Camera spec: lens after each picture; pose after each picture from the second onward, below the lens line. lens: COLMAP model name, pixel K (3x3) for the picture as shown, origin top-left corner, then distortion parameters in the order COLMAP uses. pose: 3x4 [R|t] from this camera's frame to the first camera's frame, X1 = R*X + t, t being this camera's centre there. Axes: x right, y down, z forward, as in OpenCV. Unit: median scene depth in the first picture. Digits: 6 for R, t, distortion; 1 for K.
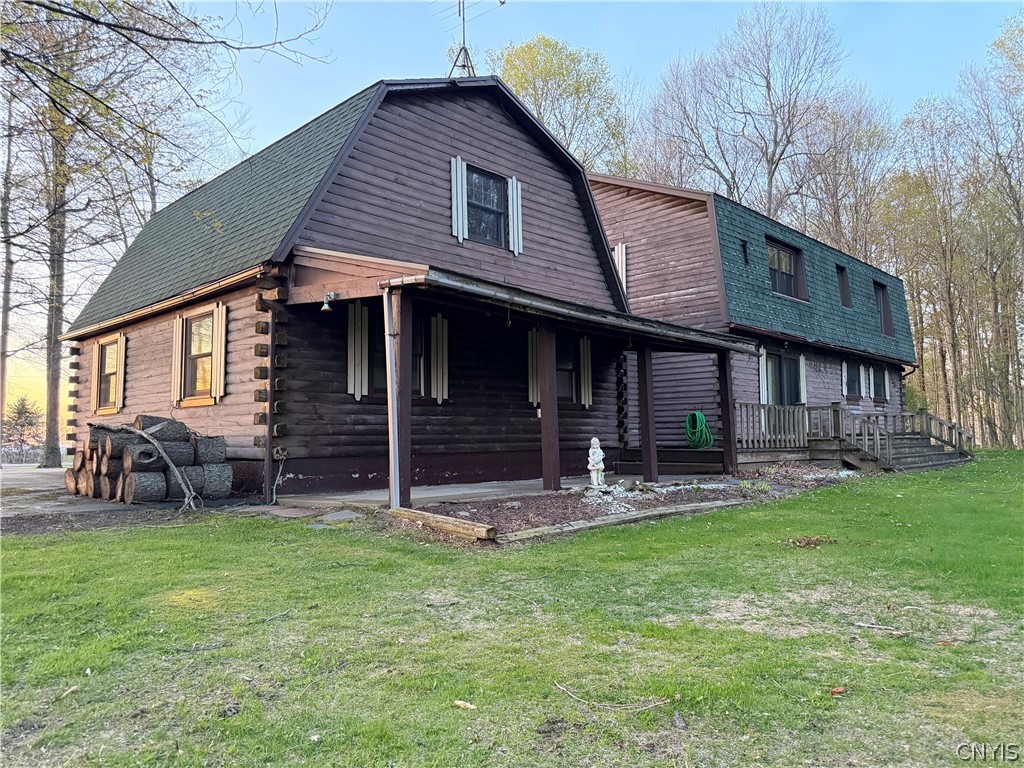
lens RADIAL K [[720.1, 0, 512.0], [0, 720.1, 381.5], [0, 0, 1]] dist [0.000670, 0.000027]
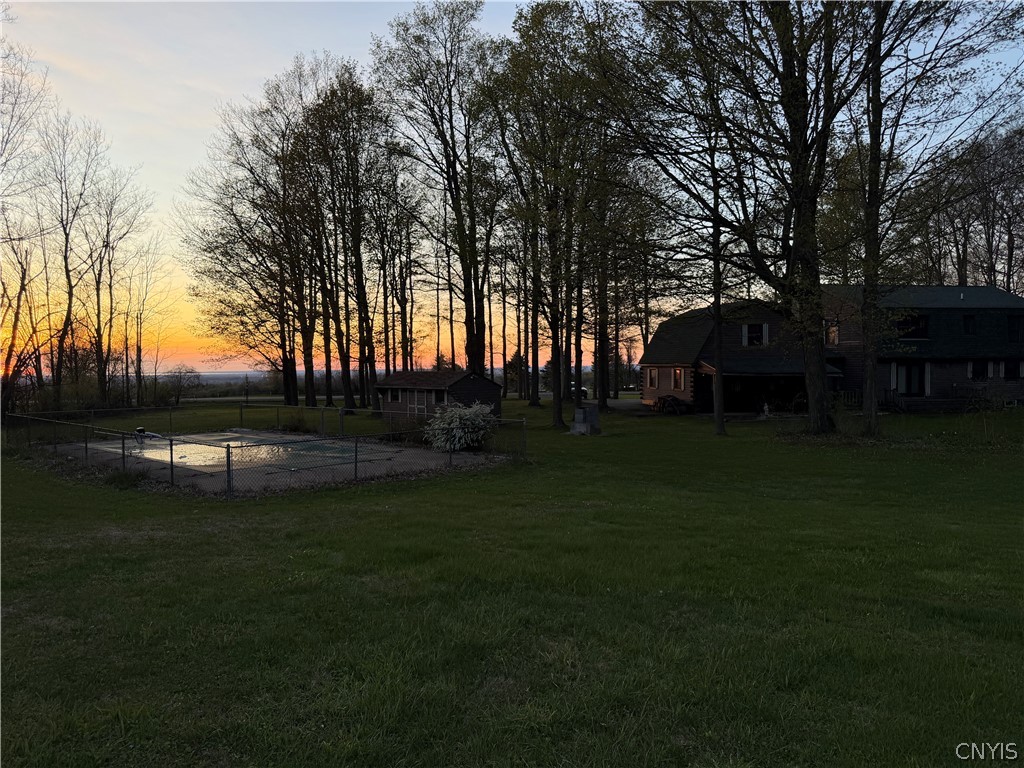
lens RADIAL K [[720.1, 0, 511.6], [0, 720.1, 381.8], [0, 0, 1]] dist [0.000670, 0.000027]
pose [[0.812332, 0.019235, -0.582878, 1.396791], [0.040143, 0.995241, 0.088788, -0.497286], [0.581812, -0.095524, 0.807694, -3.384948]]
